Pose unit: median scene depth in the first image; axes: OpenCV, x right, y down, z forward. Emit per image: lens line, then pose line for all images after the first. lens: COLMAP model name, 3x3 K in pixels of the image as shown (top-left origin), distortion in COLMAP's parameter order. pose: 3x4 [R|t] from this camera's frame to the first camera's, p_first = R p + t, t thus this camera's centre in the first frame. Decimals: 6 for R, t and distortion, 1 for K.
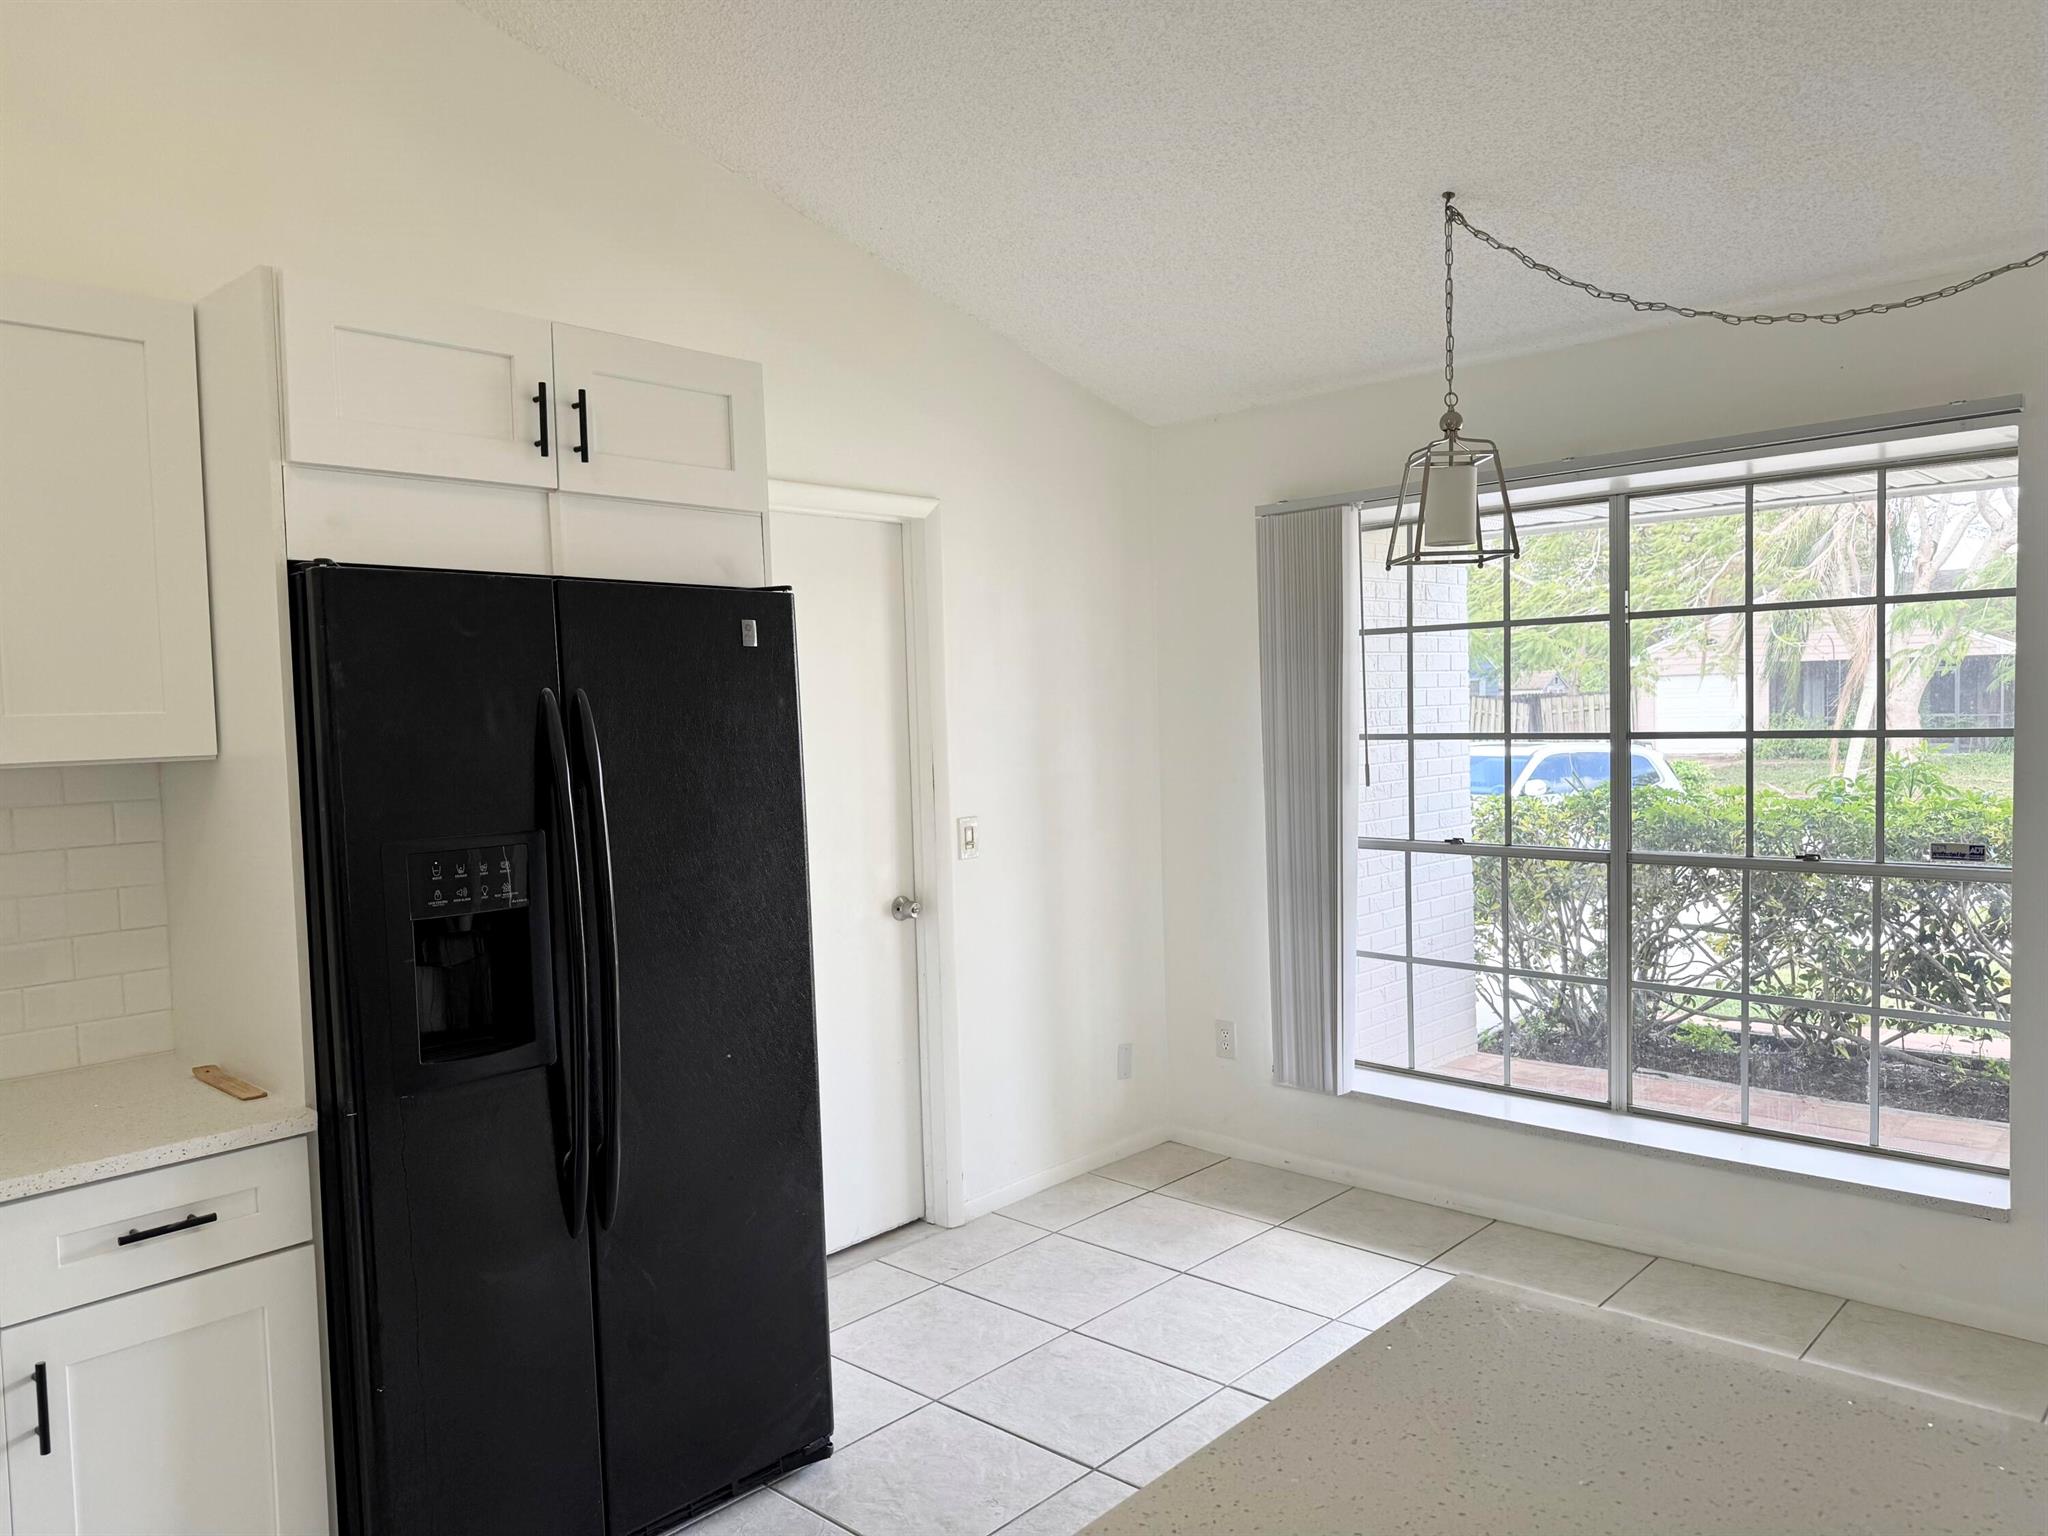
lens RADIAL K [[1421.1, 0, 1012.5], [0, 1421.1, 764.1], [0, 0, 1]] dist [0.107337, -0.156378]
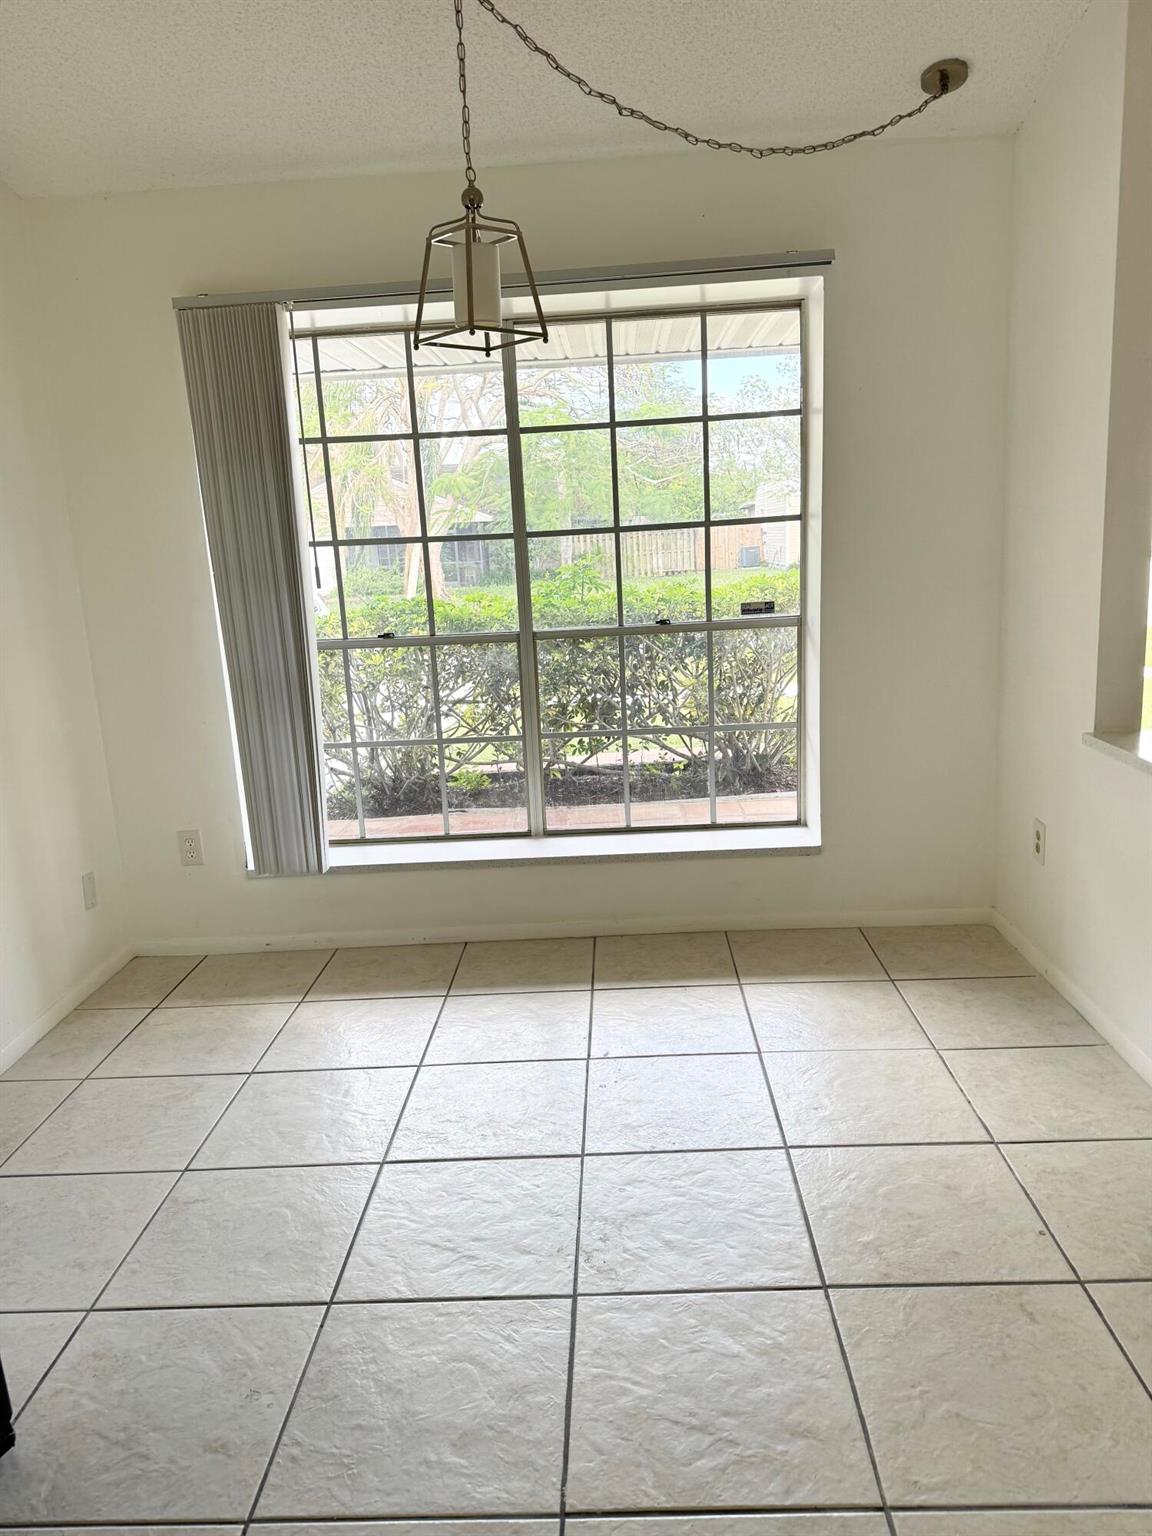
lens RADIAL K [[1065.8, 0, 576.0], [0, 1065.8, 768.0], [0, 0, 1]] dist [0.107337, -0.156378]
pose [[0.755486, -0.149827, 0.637804, -0.143827], [0.058884, 0.985088, 0.161660, 0.029653], [-0.652514, -0.084575, 0.753042, 0.264617]]
